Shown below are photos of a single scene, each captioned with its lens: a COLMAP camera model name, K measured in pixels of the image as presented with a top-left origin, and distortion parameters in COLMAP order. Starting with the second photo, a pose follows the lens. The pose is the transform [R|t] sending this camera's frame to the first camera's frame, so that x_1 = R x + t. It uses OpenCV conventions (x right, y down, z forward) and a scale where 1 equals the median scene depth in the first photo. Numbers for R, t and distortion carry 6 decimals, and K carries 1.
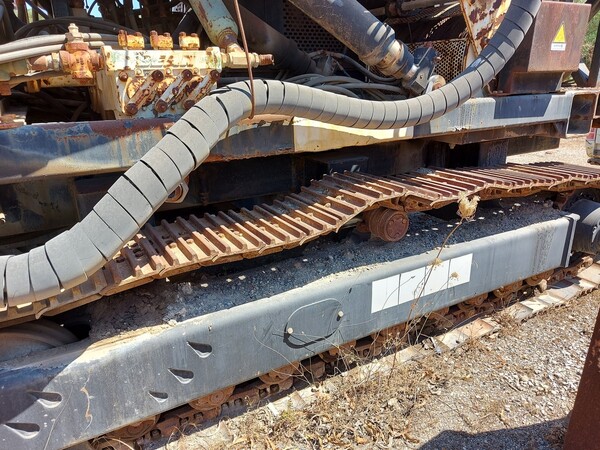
lens RADIAL K [[431.3, 0, 306.8], [0, 431.3, 225.3], [0, 0, 1]] dist [0.097465, -0.108337]
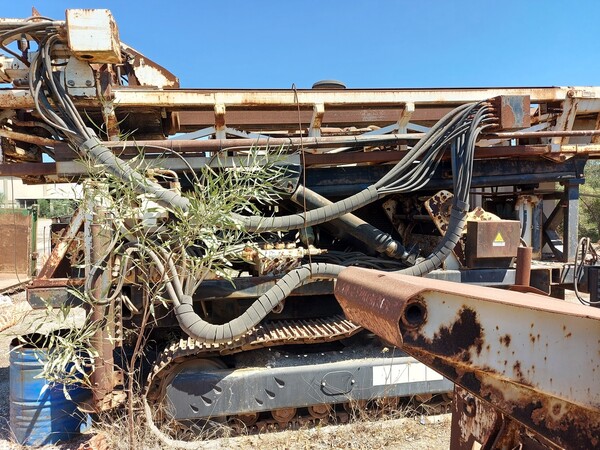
lens RADIAL K [[431.3, 0, 306.8], [0, 431.3, 225.3], [0, 0, 1]] dist [0.097465, -0.108337]
pose [[0.957765, 0.019734, -0.286875, 0.510809], [-0.104712, 0.953080, -0.284033, 0.144473], [0.267809, 0.302076, 0.914893, -1.223987]]
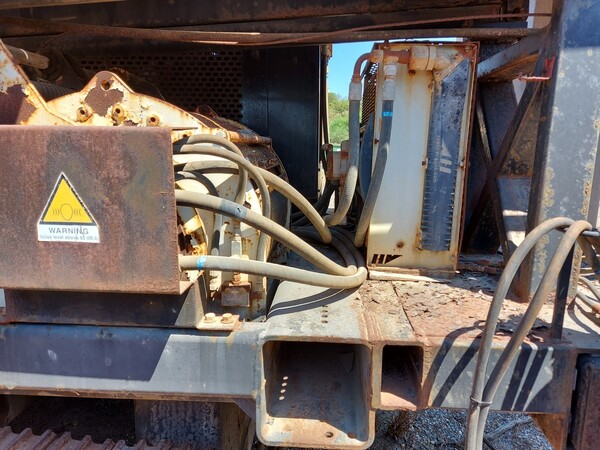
lens RADIAL K [[431.3, 0, 306.8], [0, 431.3, 225.3], [0, 0, 1]] dist [0.097465, -0.108337]
pose [[0.834948, 0.123689, -0.536249, 1.427052], [-0.205189, 0.974121, -0.094796, -0.630609], [0.510646, 0.189182, 0.838720, 1.185850]]
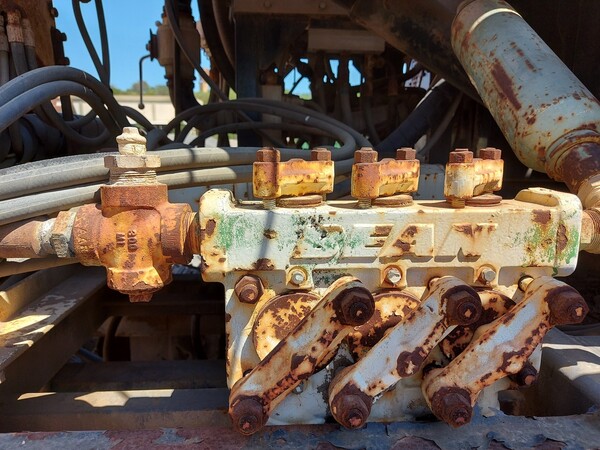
lens RADIAL K [[445.4, 0, 308.3], [0, 445.4, 223.8], [0, 0, 1]] dist [0.041317, -0.051647]
pose [[0.898431, 0.108011, -0.425623, -0.245659], [-0.172330, 0.978243, -0.115515, -0.343423], [0.403886, 0.177130, 0.897497, 0.708961]]
